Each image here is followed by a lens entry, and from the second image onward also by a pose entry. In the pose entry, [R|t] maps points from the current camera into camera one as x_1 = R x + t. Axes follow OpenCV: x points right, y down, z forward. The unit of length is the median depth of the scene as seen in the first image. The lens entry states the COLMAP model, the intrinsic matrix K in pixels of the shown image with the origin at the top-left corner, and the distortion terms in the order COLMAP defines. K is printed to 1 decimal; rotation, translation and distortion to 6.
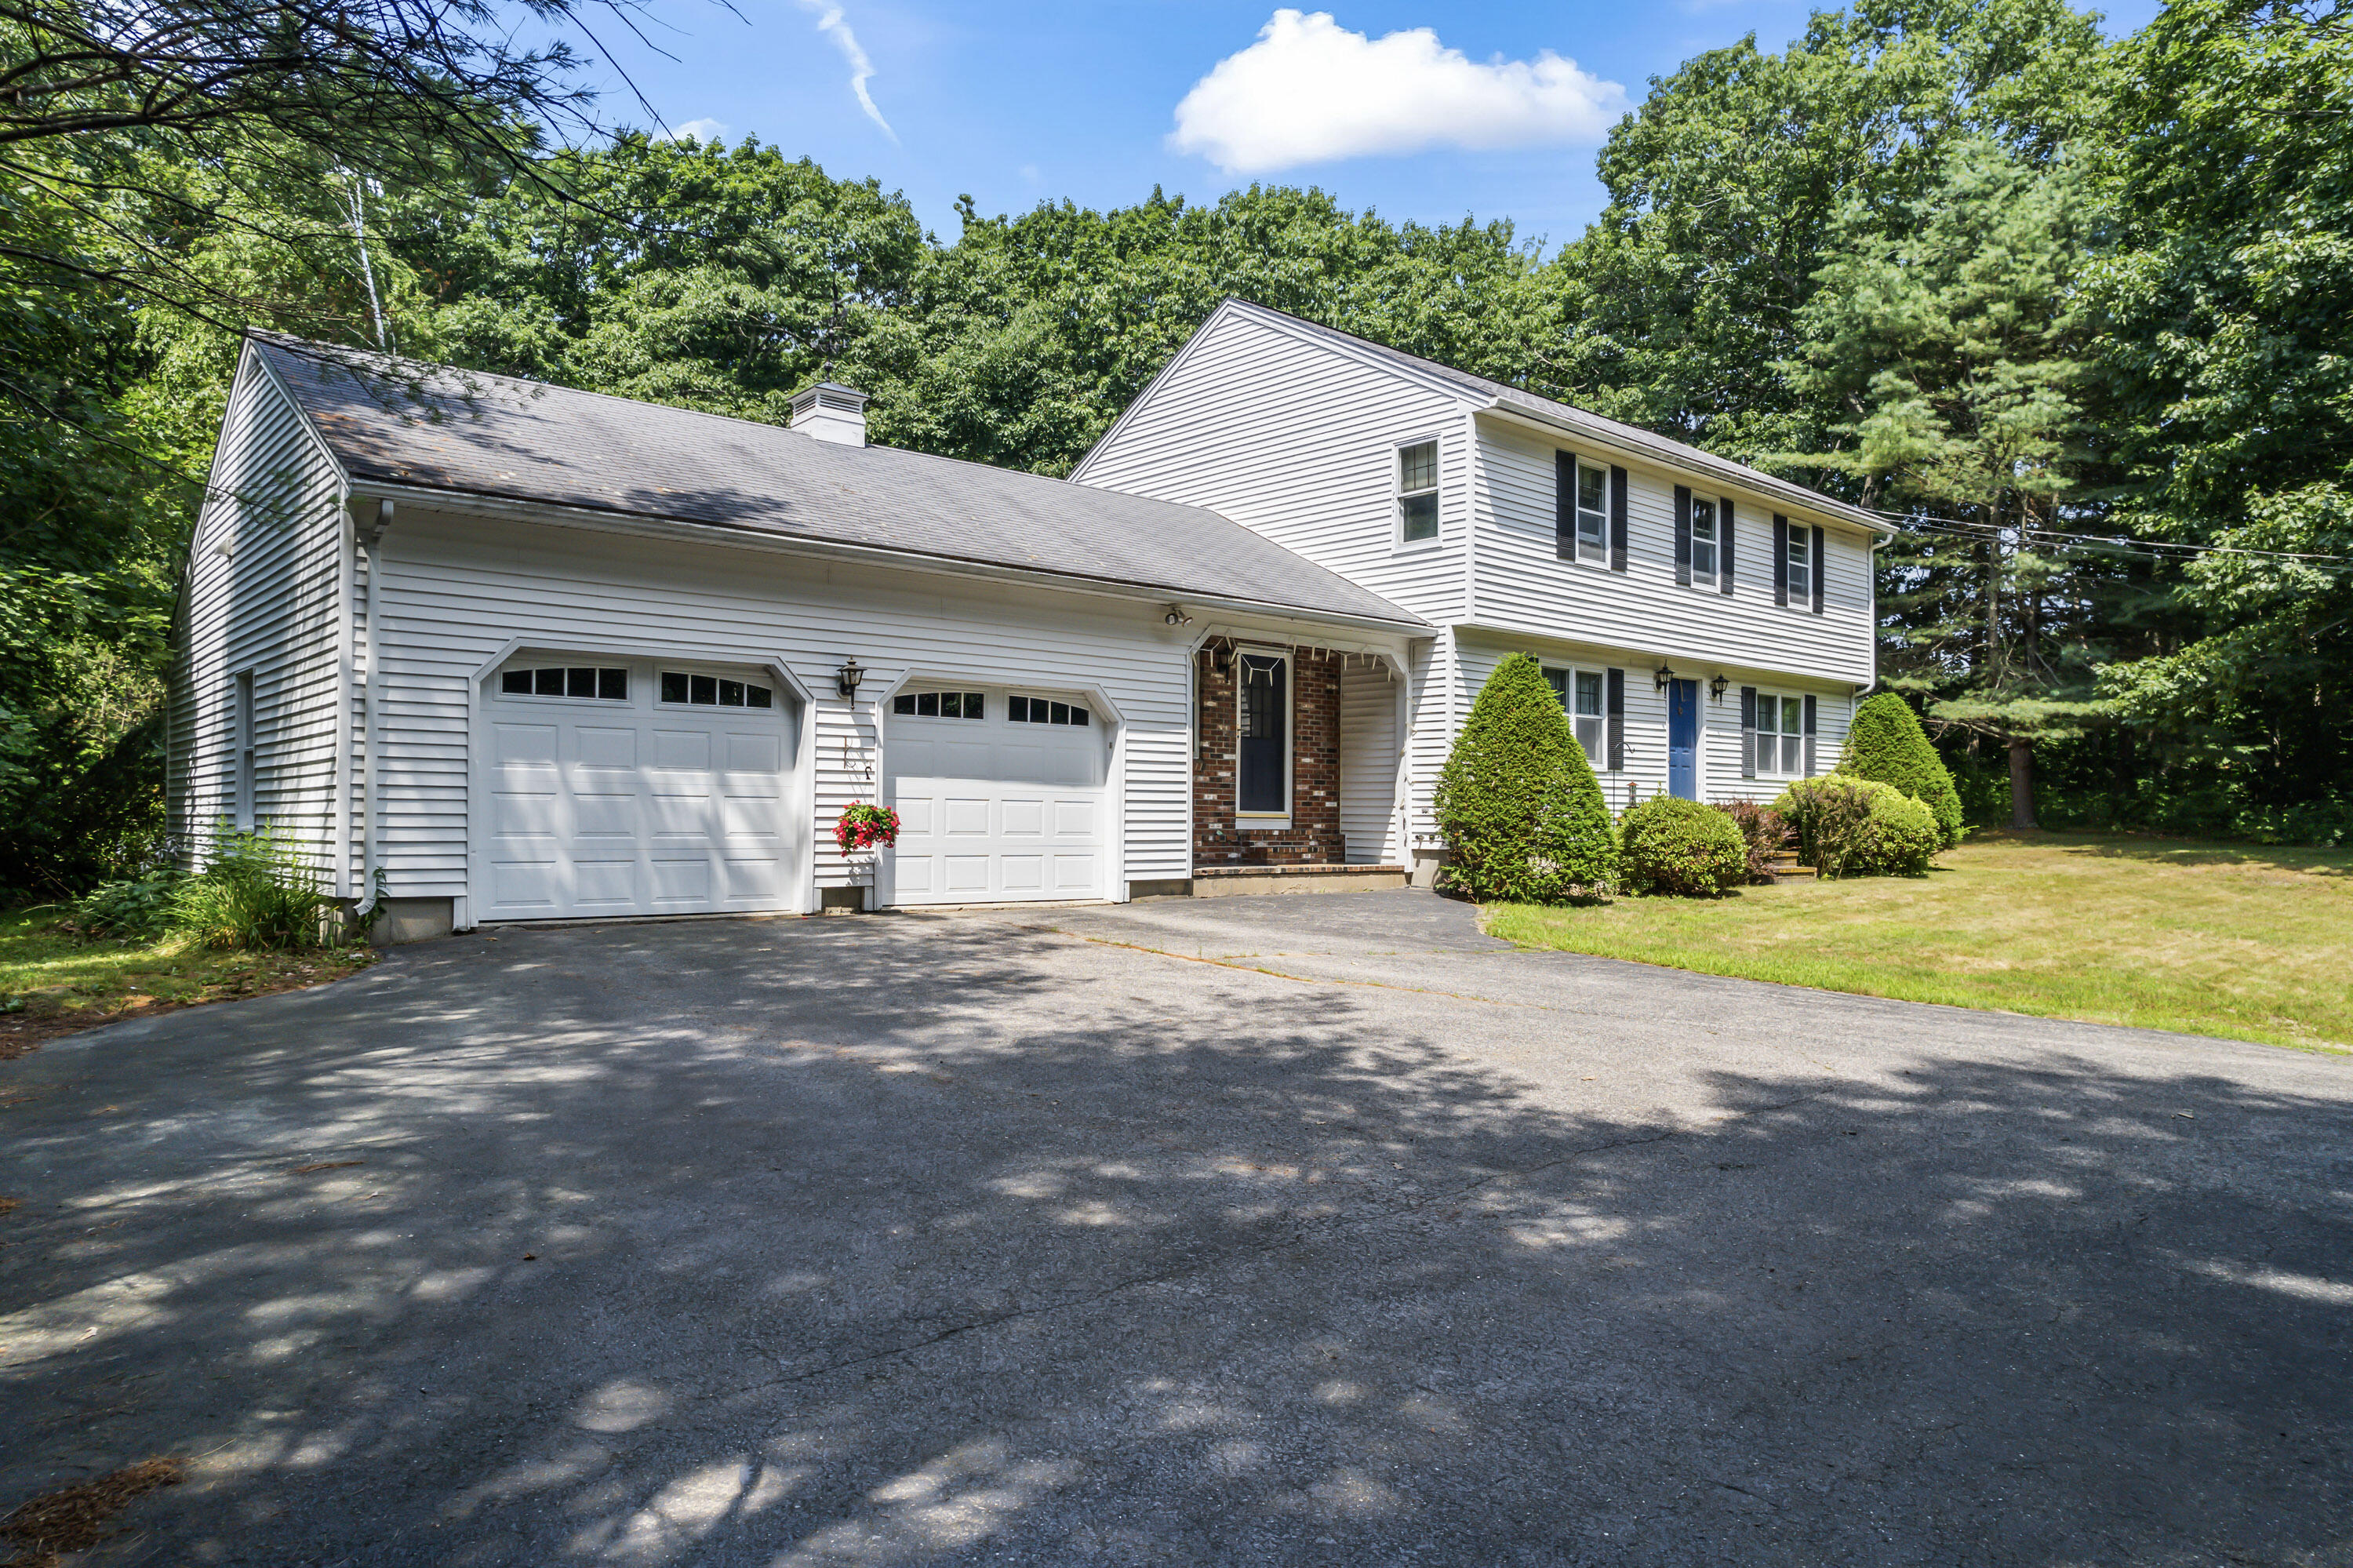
lens RADIAL K [[1498.6, 0, 1179.8], [0, 1498.6, 819.3], [0, 0, 1]] dist [0.000672, -0.000209]
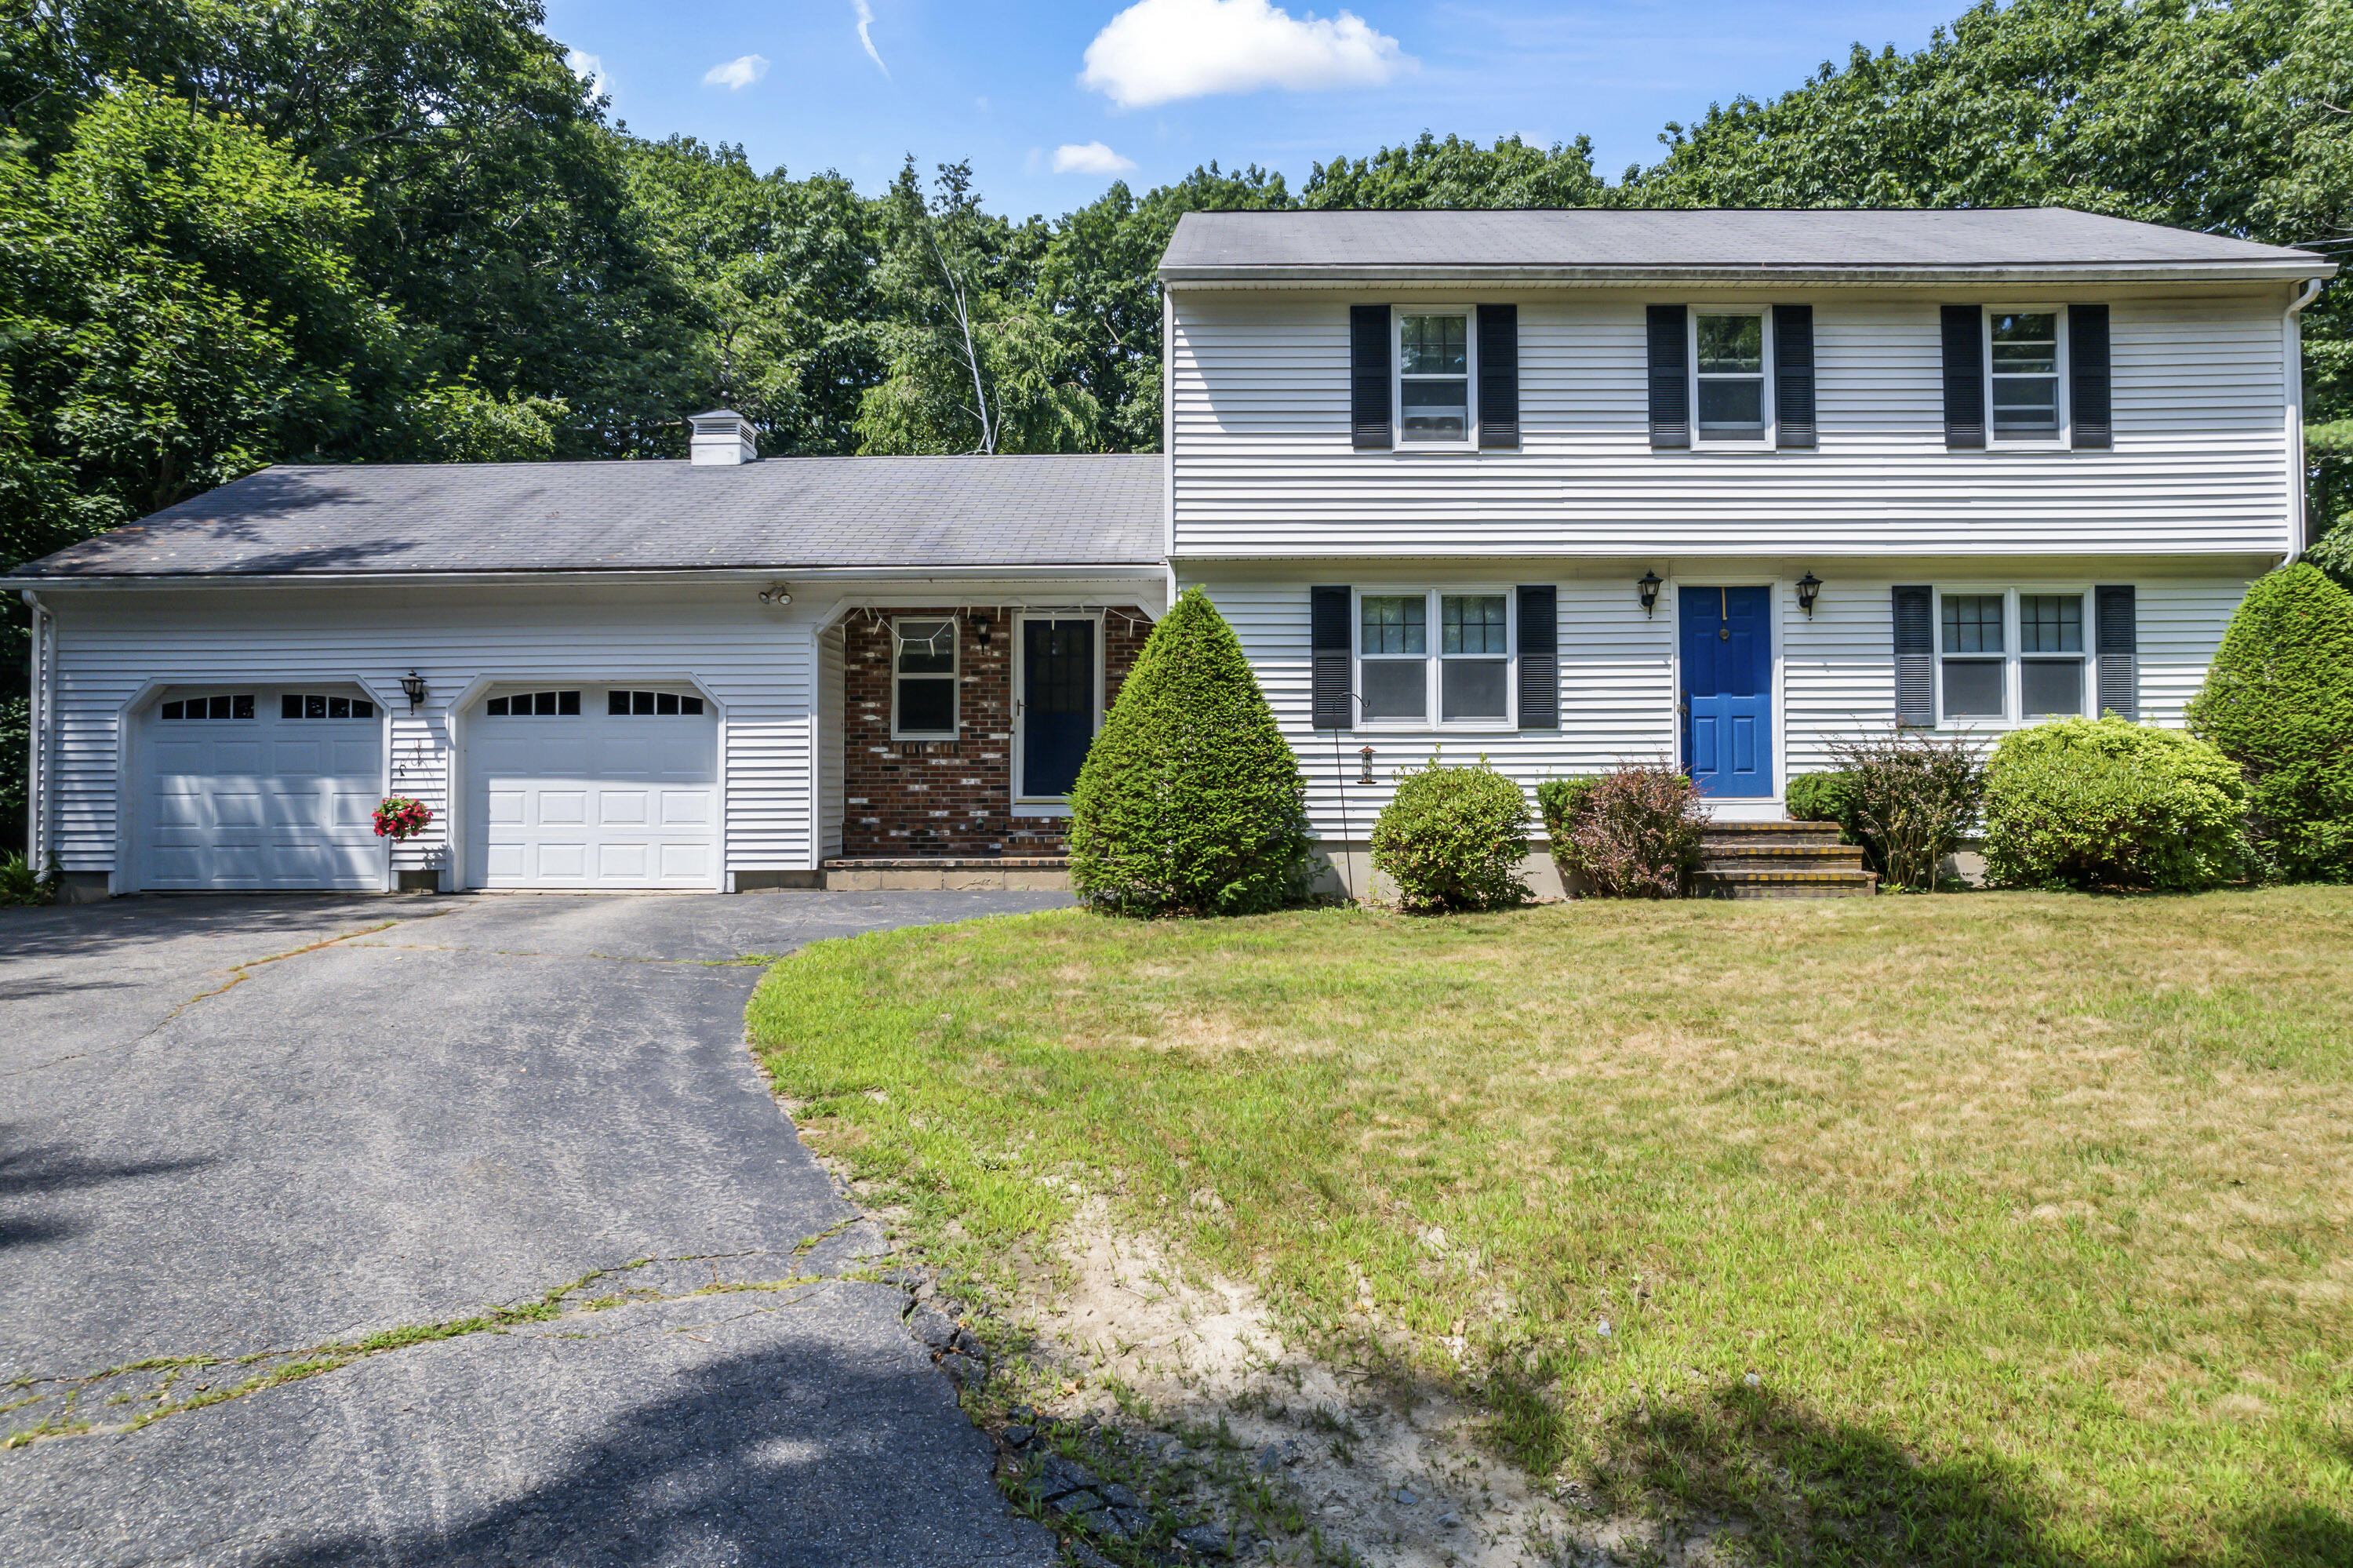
lens RADIAL K [[1504.0, 0, 1225.1], [0, 1504.0, 778.4], [0, 0, 1]] dist [-0.072260, 0.093028]
pose [[0.741968, -0.022829, -0.670047, 0.788841], [0.010581, 0.999694, -0.022343, 0.005350], [0.670352, 0.009488, 0.741982, 0.455072]]
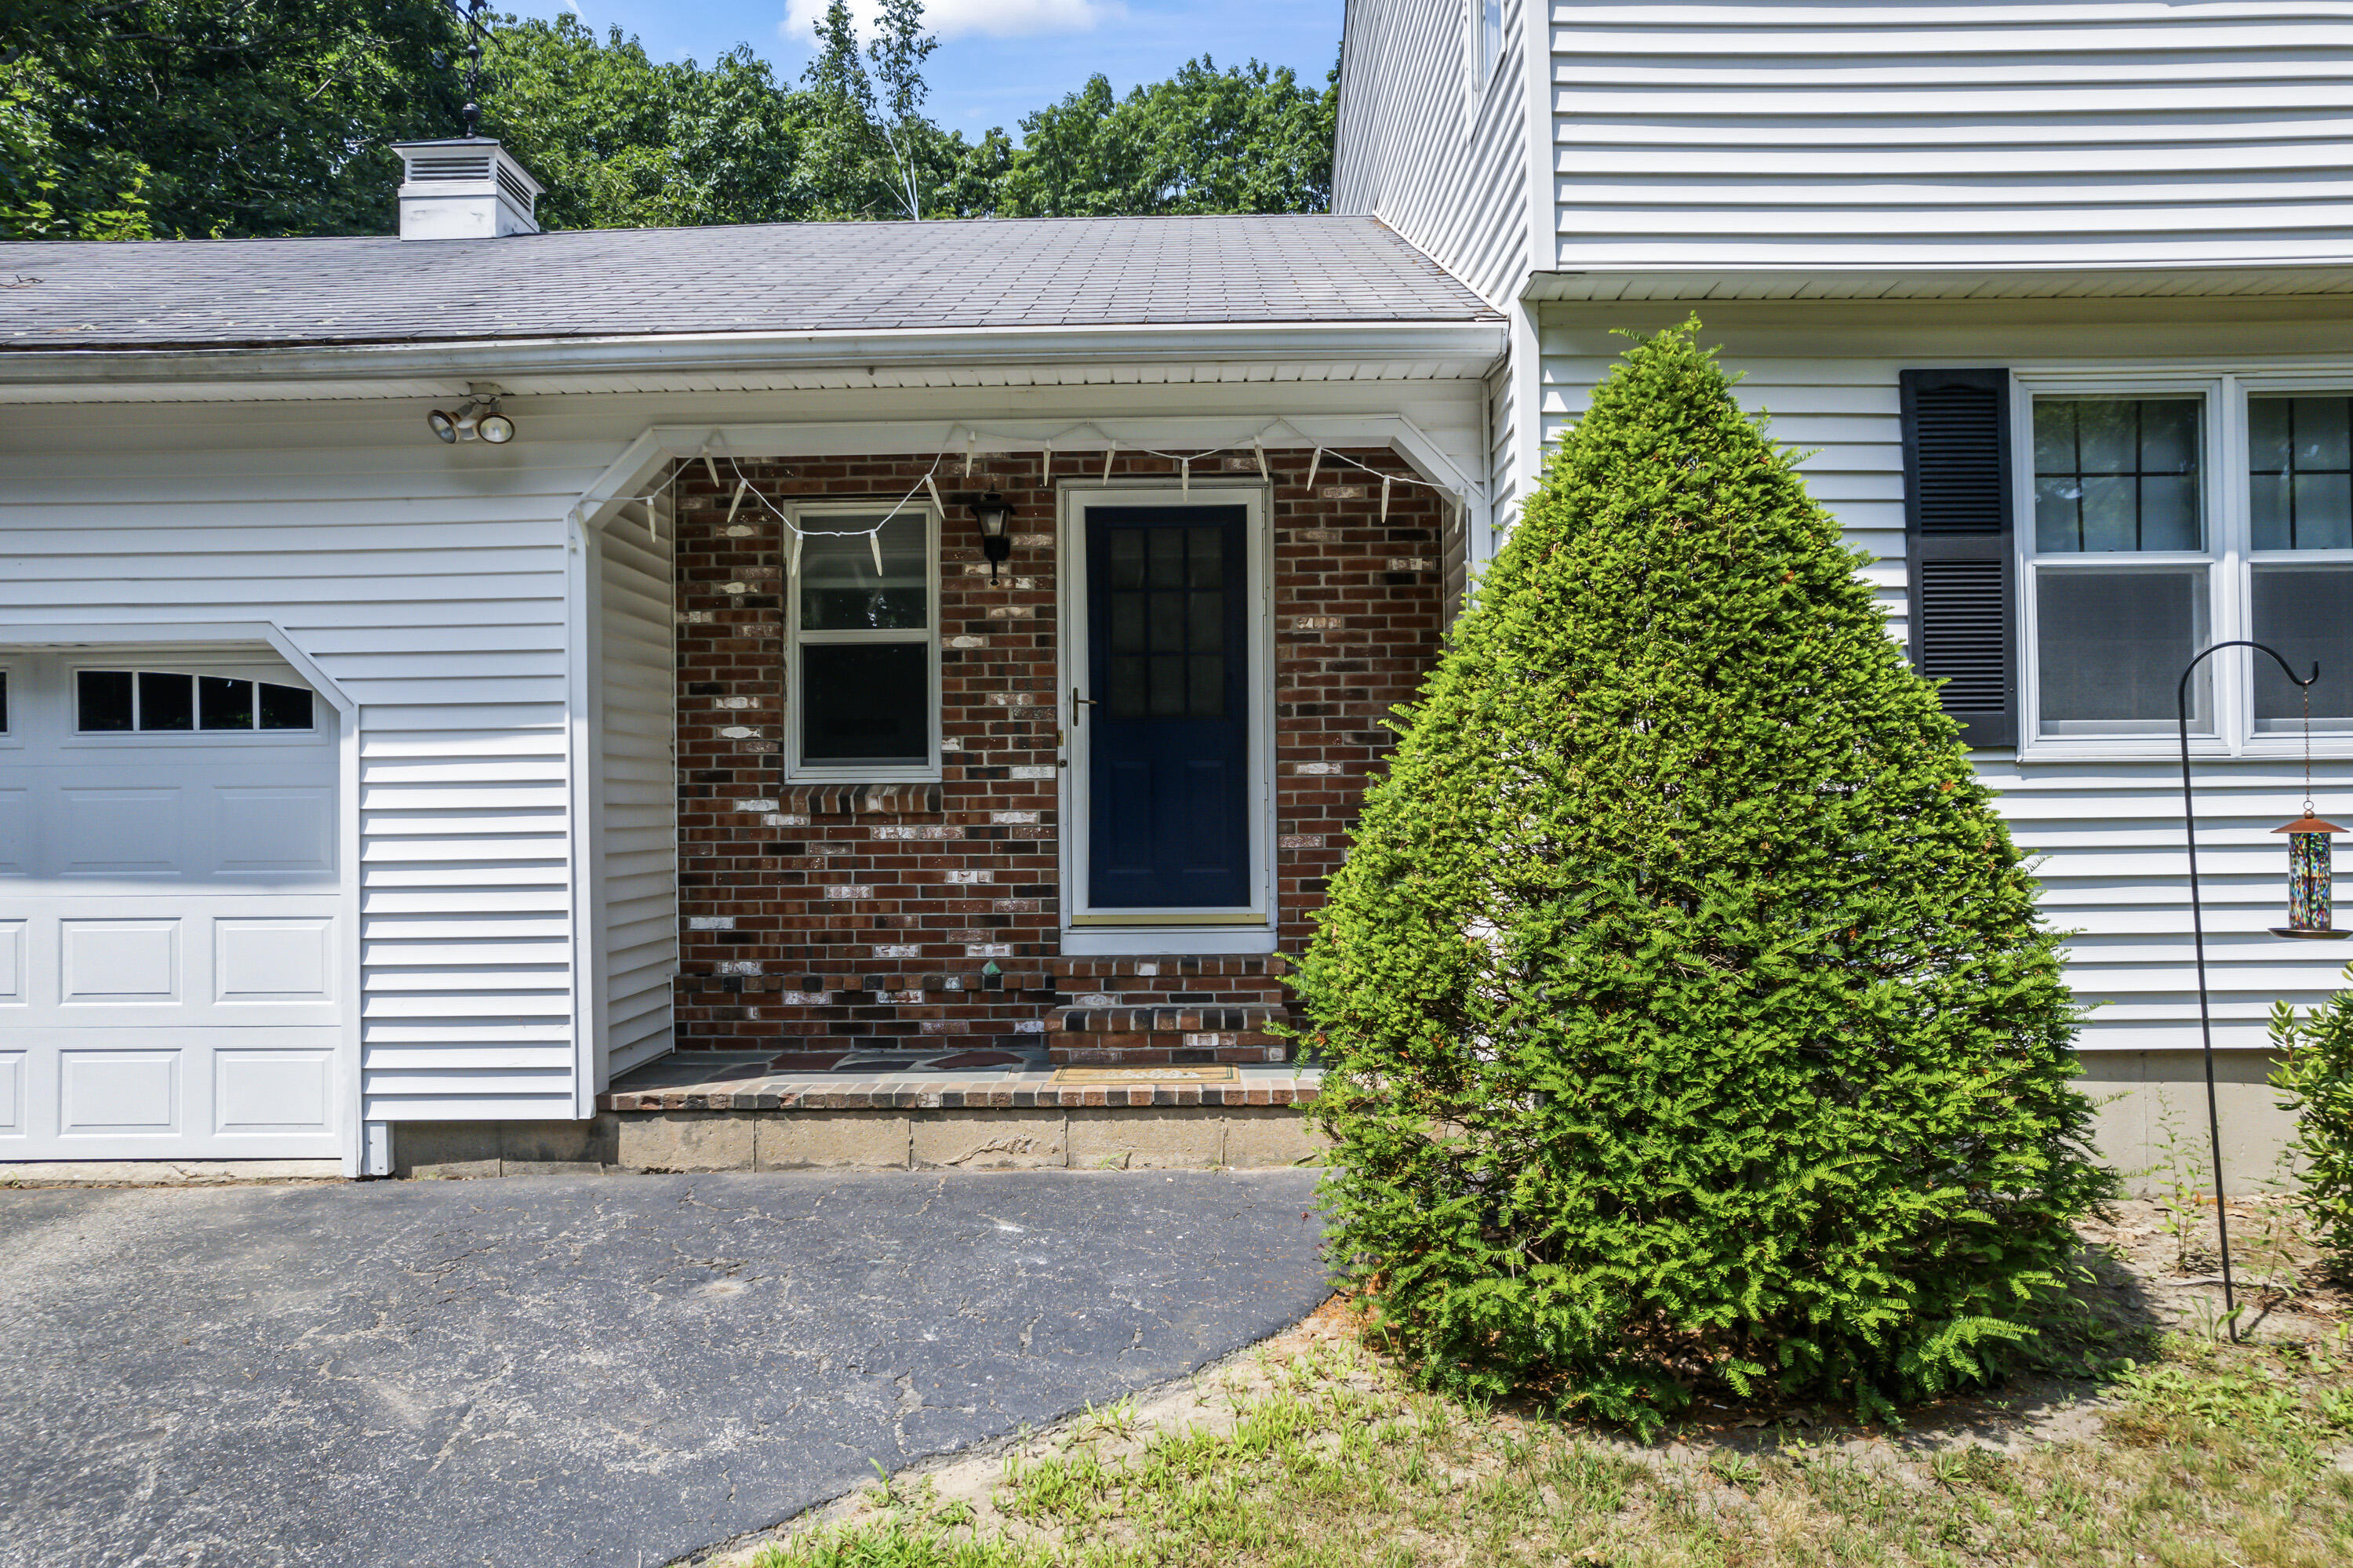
lens RADIAL K [[1498.3, 0, 1181.0], [0, 1498.3, 818.3], [0, 0, 1]] dist [-0.068057, 0.061522]
pose [[0.746453, -0.016687, -0.665228, 0.345866], [0.019243, 0.999809, -0.003487, -0.029668], [0.665159, -0.010198, 0.746632, 0.787003]]
